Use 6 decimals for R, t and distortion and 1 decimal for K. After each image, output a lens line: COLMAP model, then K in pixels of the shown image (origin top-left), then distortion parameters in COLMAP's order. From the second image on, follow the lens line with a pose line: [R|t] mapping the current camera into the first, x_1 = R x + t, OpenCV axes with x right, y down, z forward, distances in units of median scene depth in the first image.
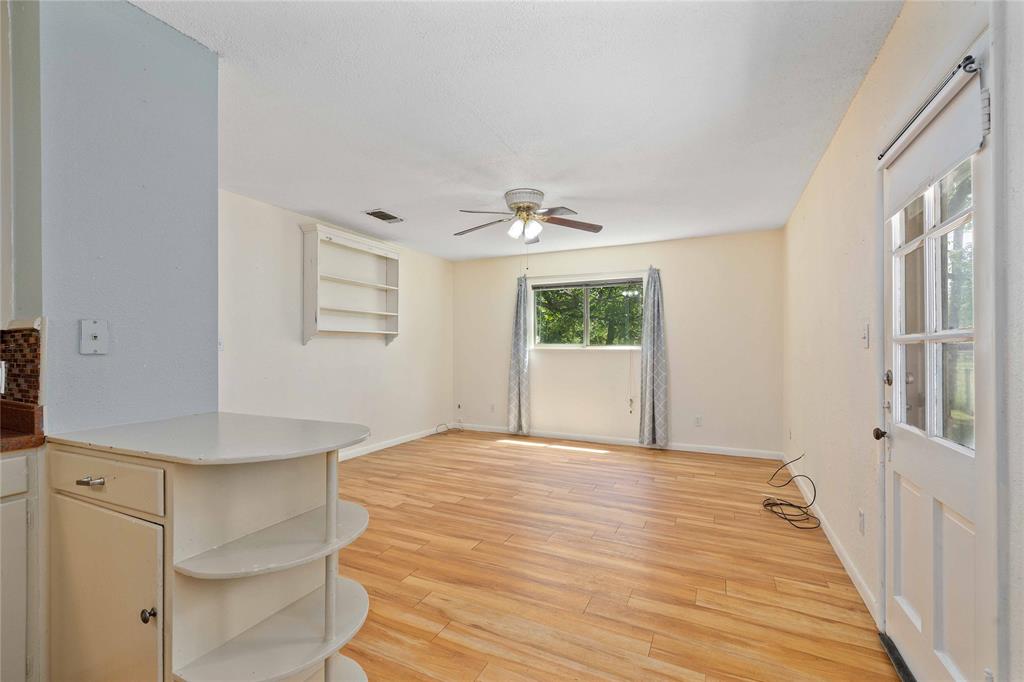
lens RADIAL K [[434.7, 0, 509.7], [0, 434.7, 346.9], [0, 0, 1]] dist [0.002587, -0.000078]
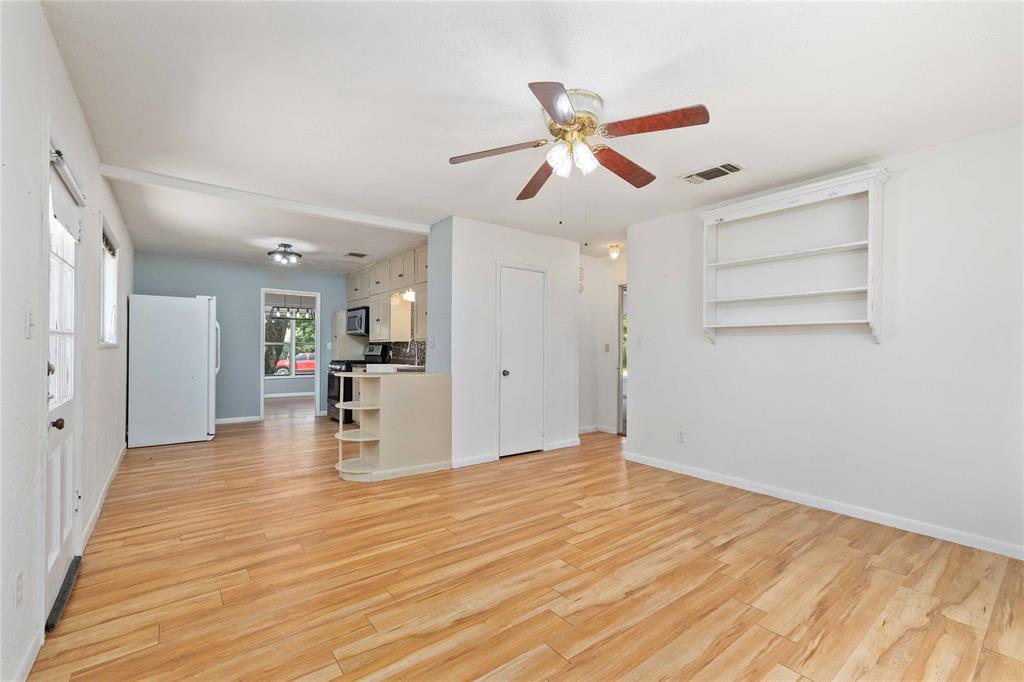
lens RADIAL K [[434.7, 0, 507.1], [0, 434.7, 346.9], [0, 0, 1]] dist [0.002587, -0.000078]
pose [[-0.444500, -0.006867, -0.895752, 0.617052], [-0.005949, 0.999971, -0.004714, 0.009622], [0.895759, 0.003233, -0.444528, 1.137607]]
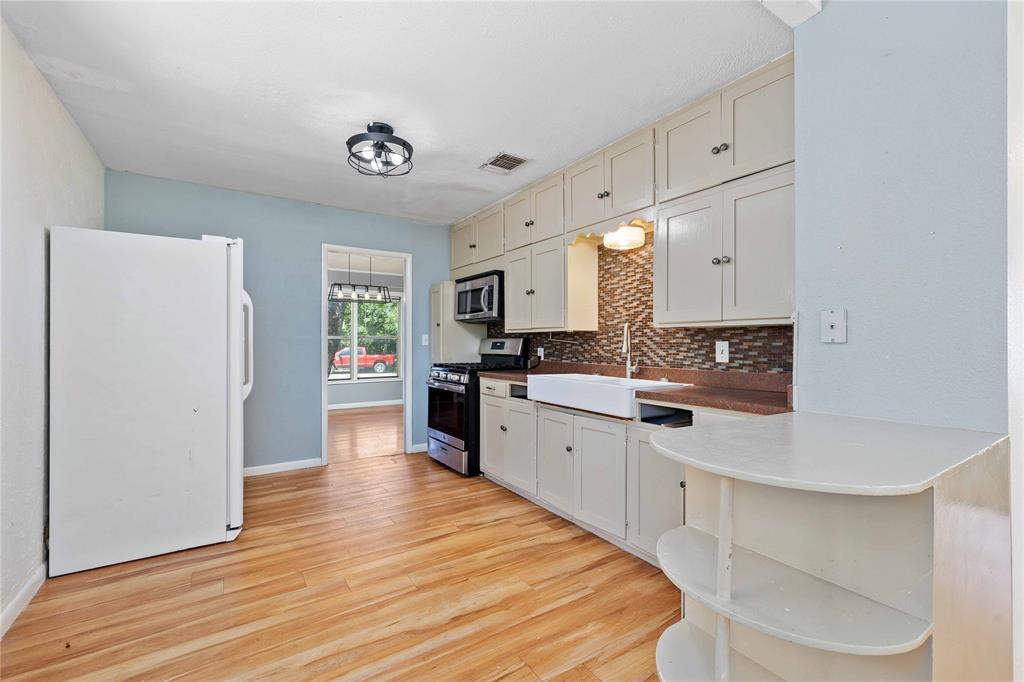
lens RADIAL K [[434.7, 0, 509.2], [0, 434.7, 337.9], [0, 0, 1]] dist [0.002587, -0.000078]
pose [[-0.508648, -0.006430, -0.860950, 0.121306], [0.002281, 0.999959, -0.008816, 0.005854], [0.860971, -0.006449, -0.508612, 0.326422]]
